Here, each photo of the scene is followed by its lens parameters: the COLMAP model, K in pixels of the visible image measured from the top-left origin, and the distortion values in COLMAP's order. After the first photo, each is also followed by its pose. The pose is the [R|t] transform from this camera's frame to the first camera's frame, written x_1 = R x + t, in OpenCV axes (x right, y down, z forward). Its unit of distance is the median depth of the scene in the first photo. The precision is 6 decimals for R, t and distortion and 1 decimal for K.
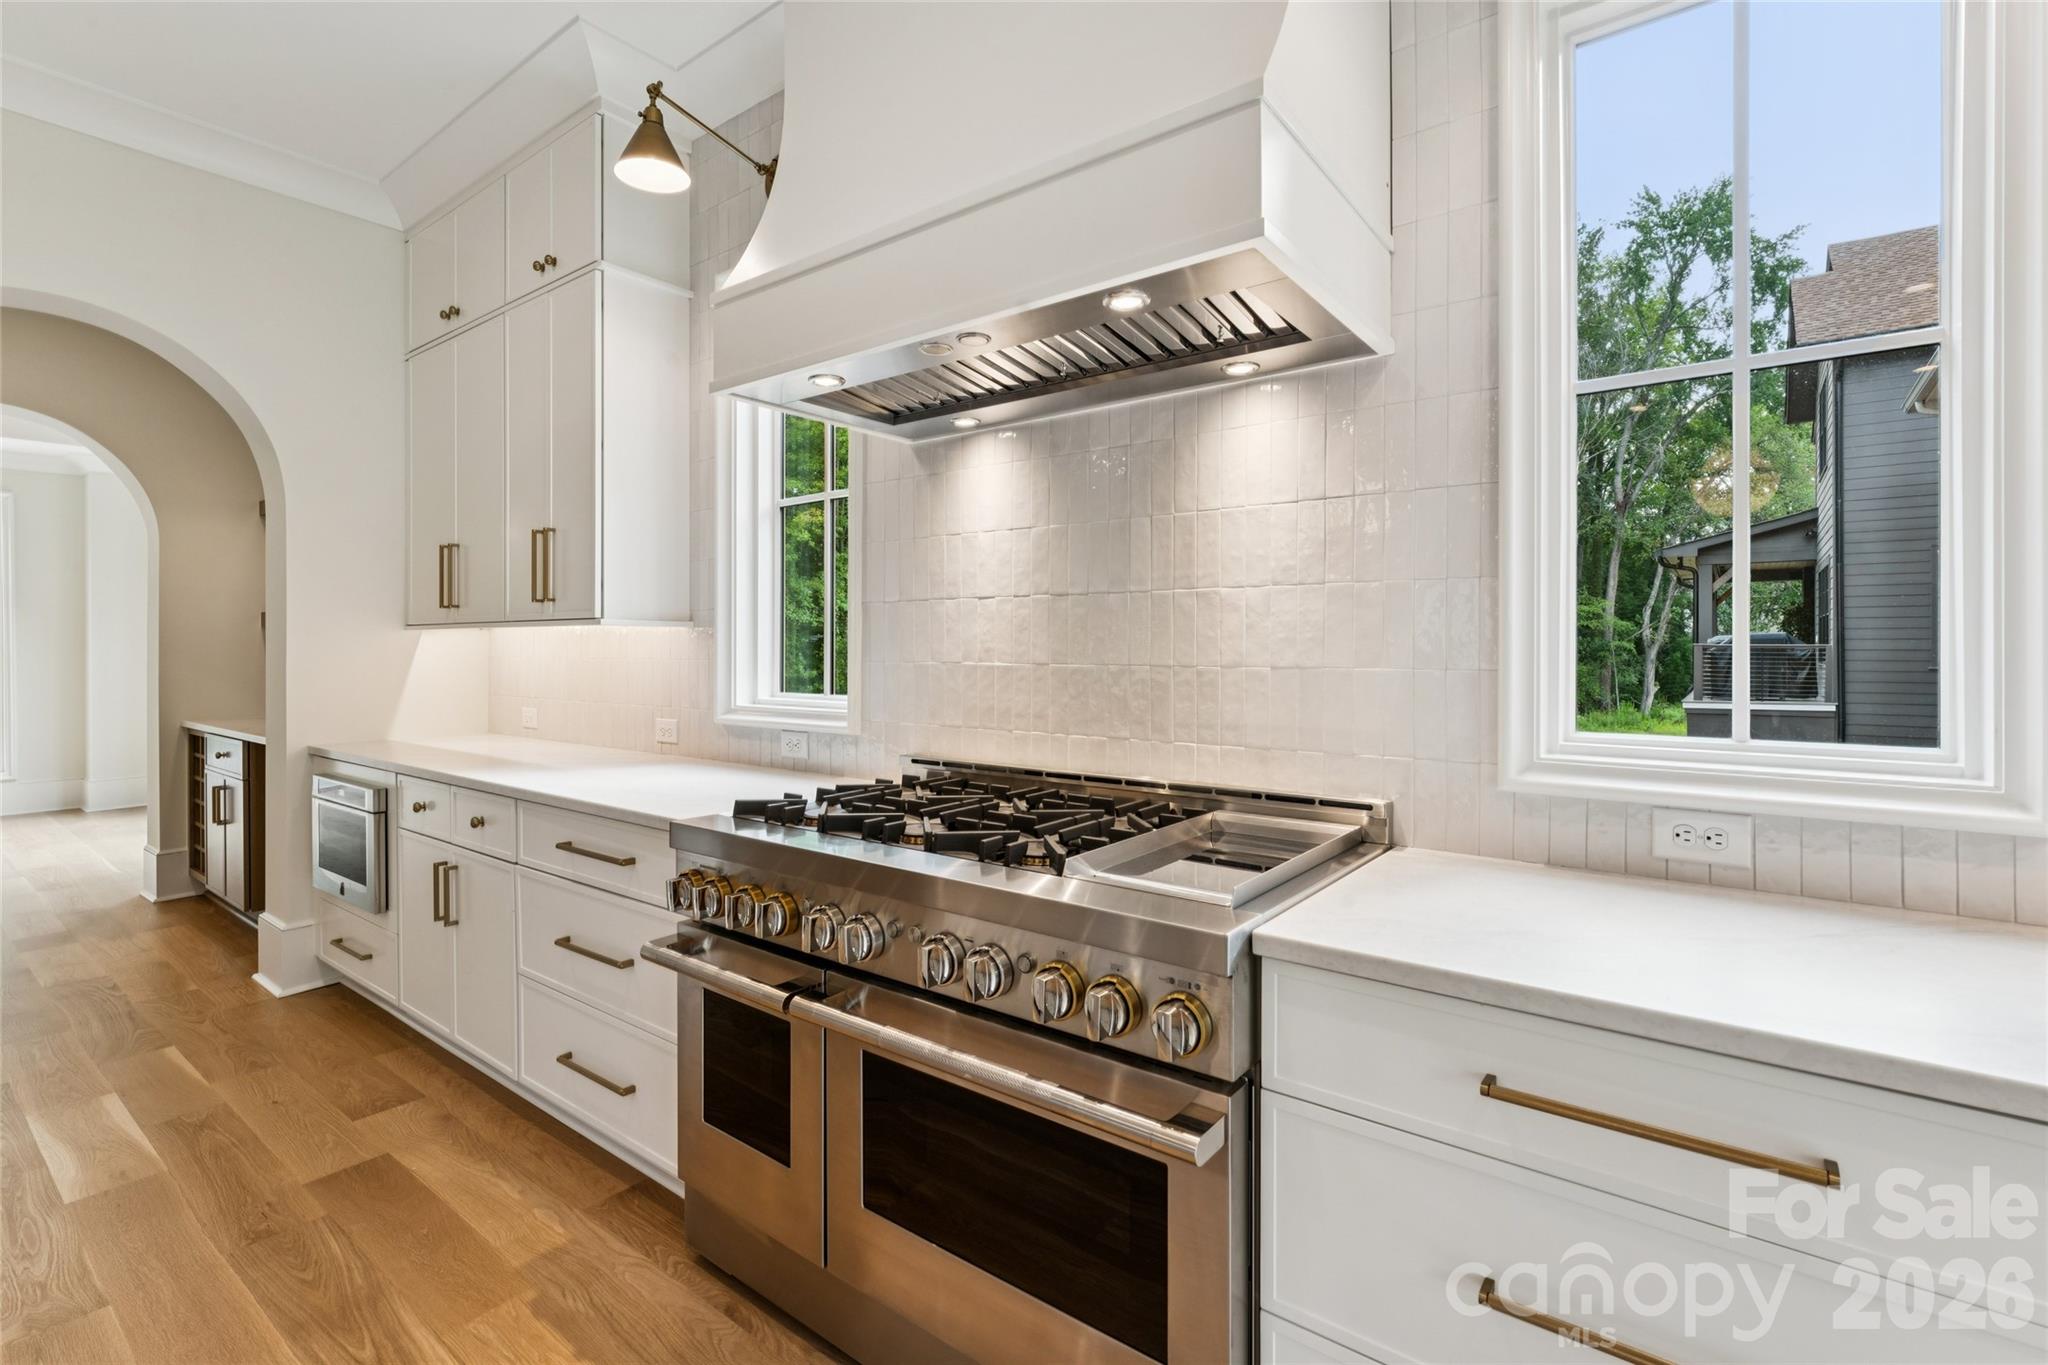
lens RADIAL K [[935.4, 0, 1013.4], [0, 935.4, 656.3], [0, 0, 1]] dist [0.000911, 0.000031]
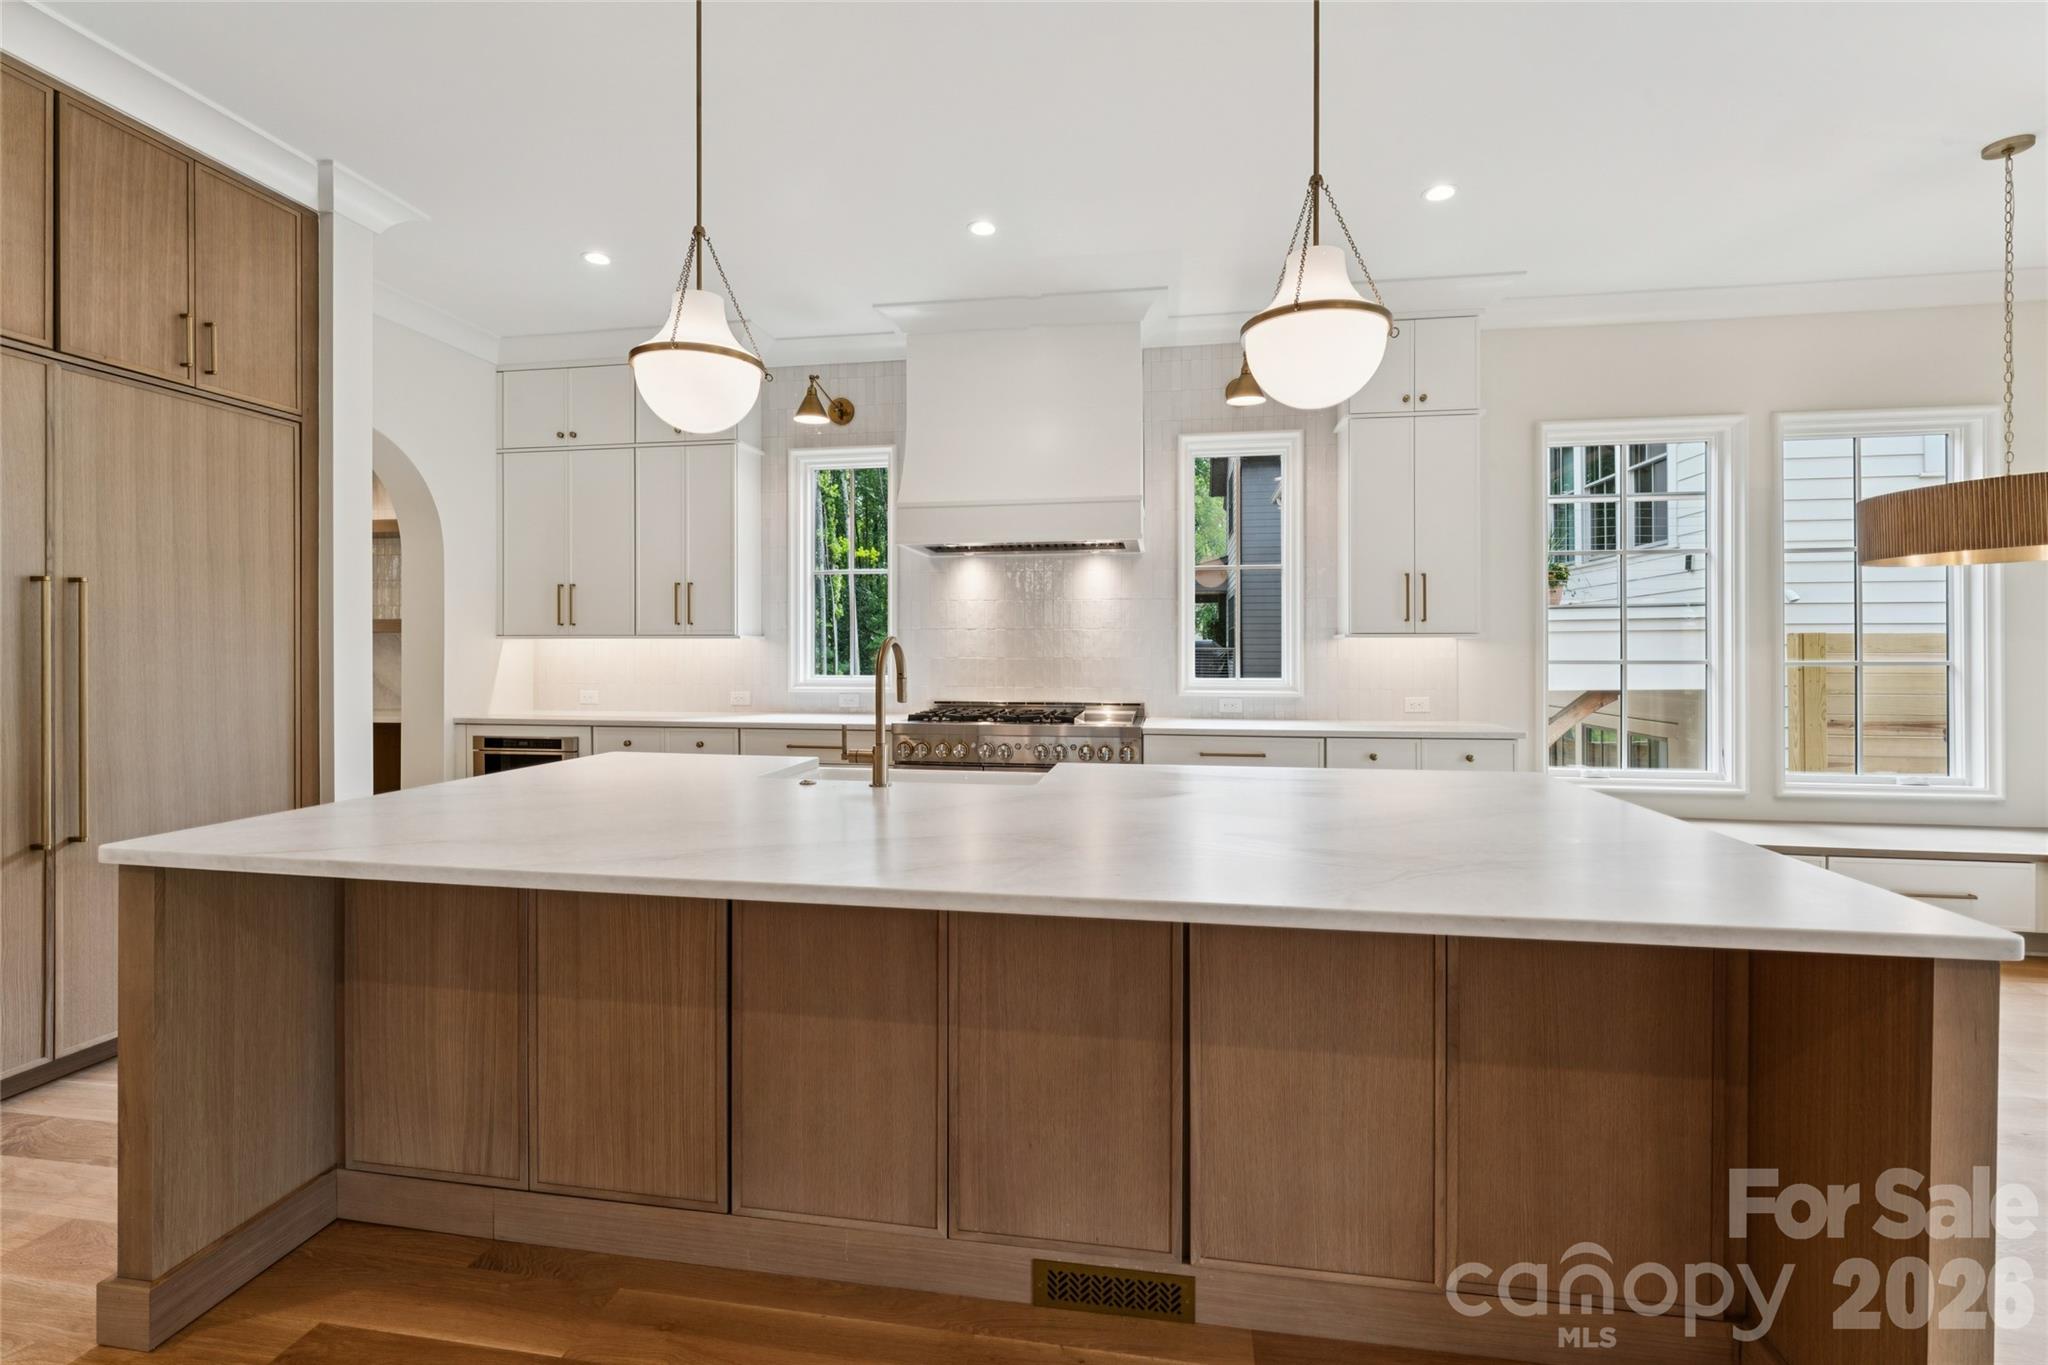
lens RADIAL K [[914.5, 0, 1014.7], [0, 914.5, 659.1], [0, 0, 1]] dist [-0.001361, -0.001304]
pose [[0.883943, -0.005108, 0.467566, -1.004561], [0.004600, 0.999987, 0.002228, 0.005712], [-0.467572, 0.000181, 0.883955, -1.049089]]
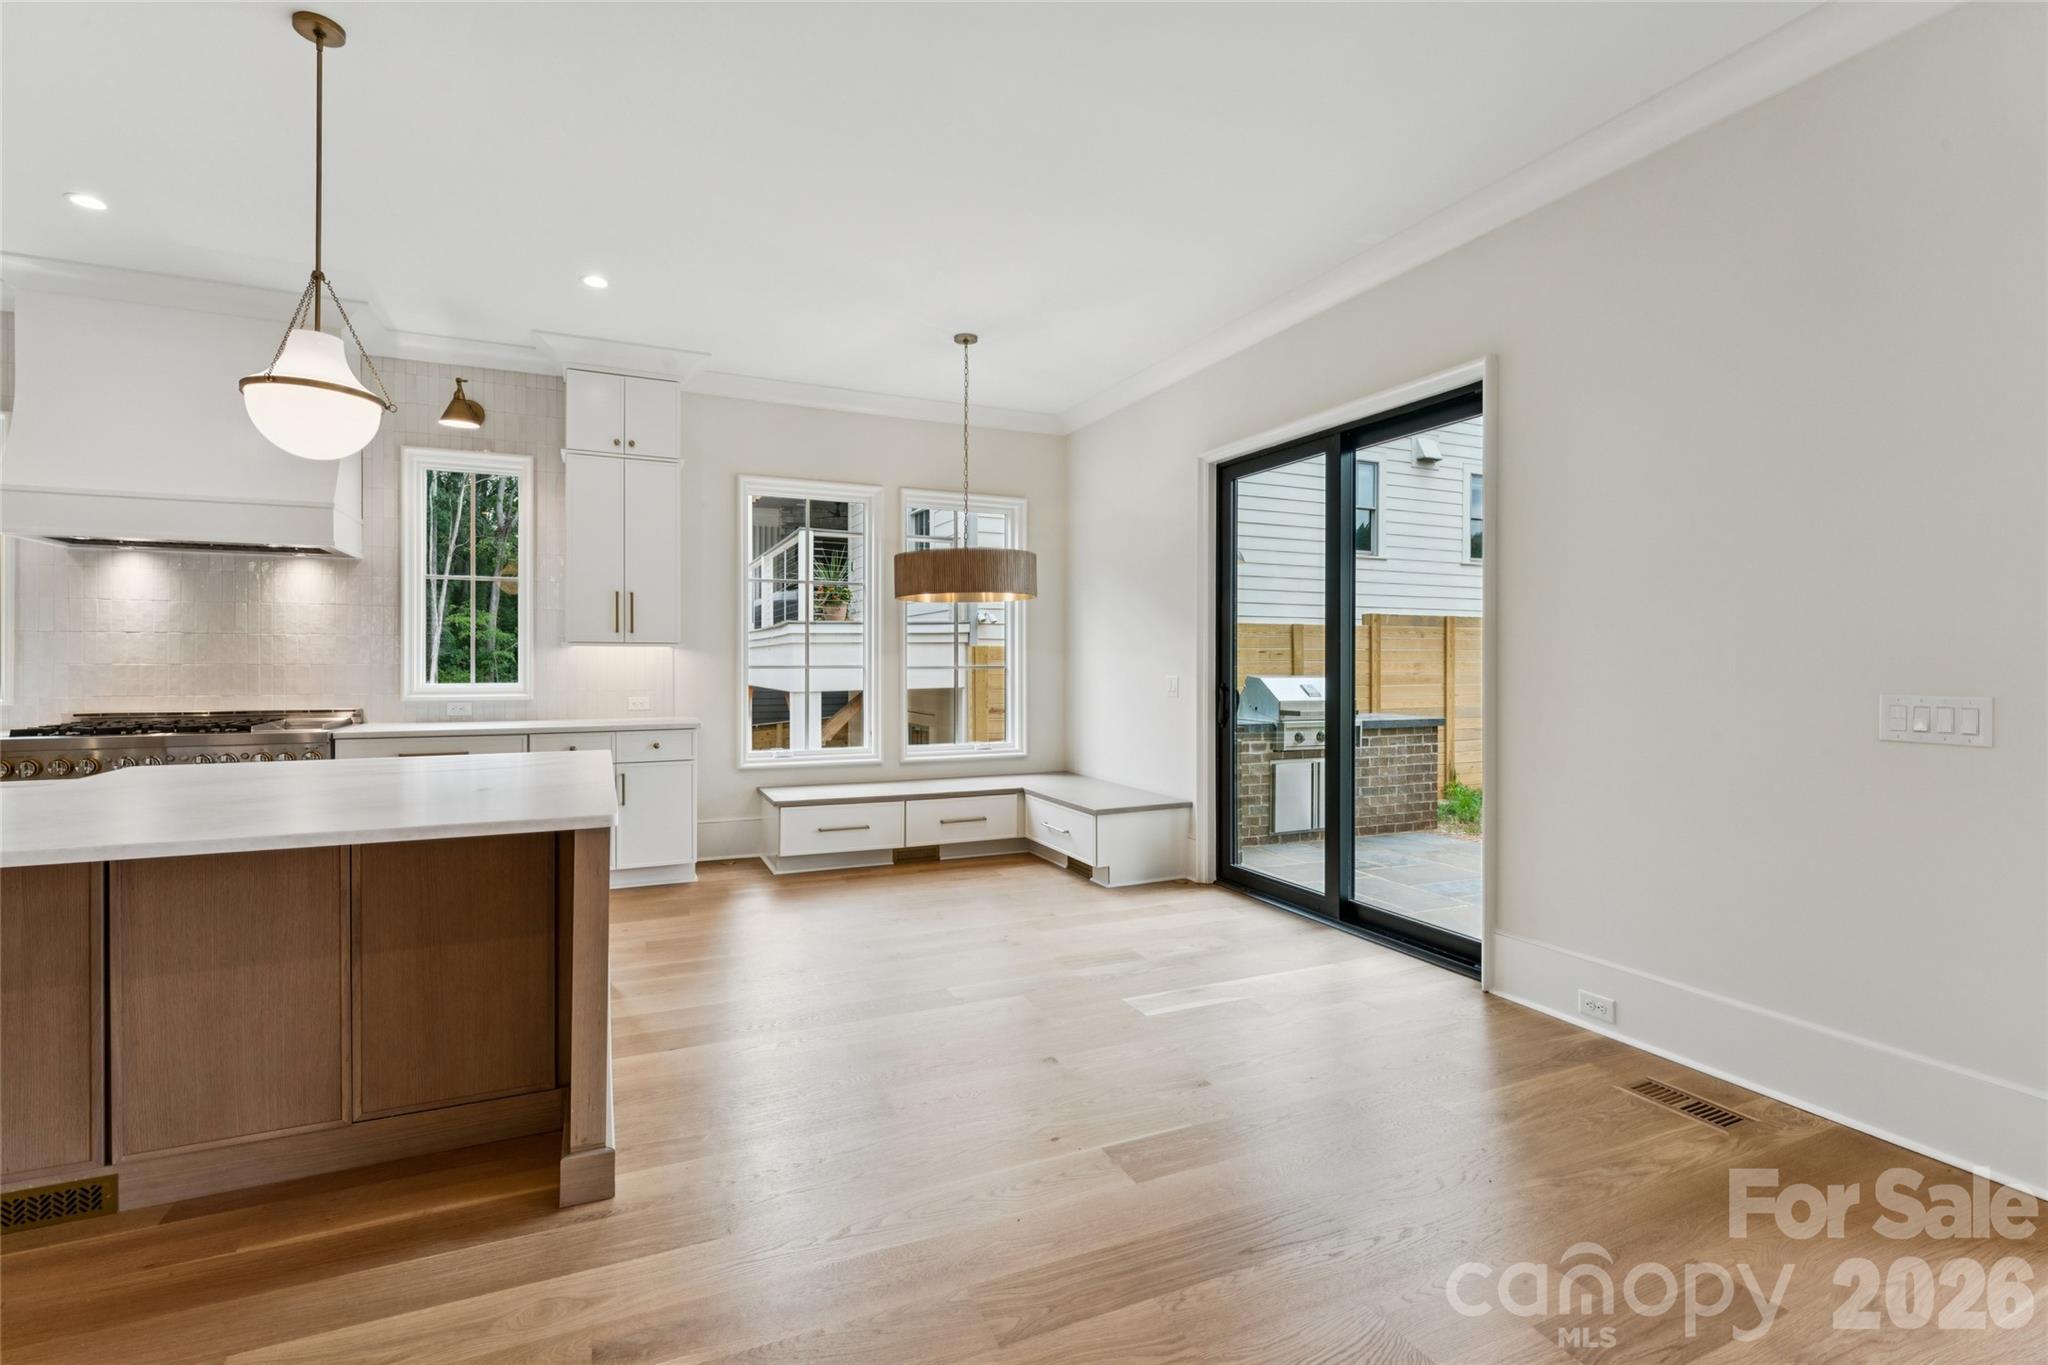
lens RADIAL K [[914.5, 0, 1014.7], [0, 914.5, 659.1], [0, 0, 1]] dist [-0.001361, -0.001304]
pose [[0.469105, 0.000152, 0.883142, -0.904560], [0.005185, 0.999982, -0.002926, 0.012433], [-0.883127, 0.005952, 0.469096, -1.672320]]
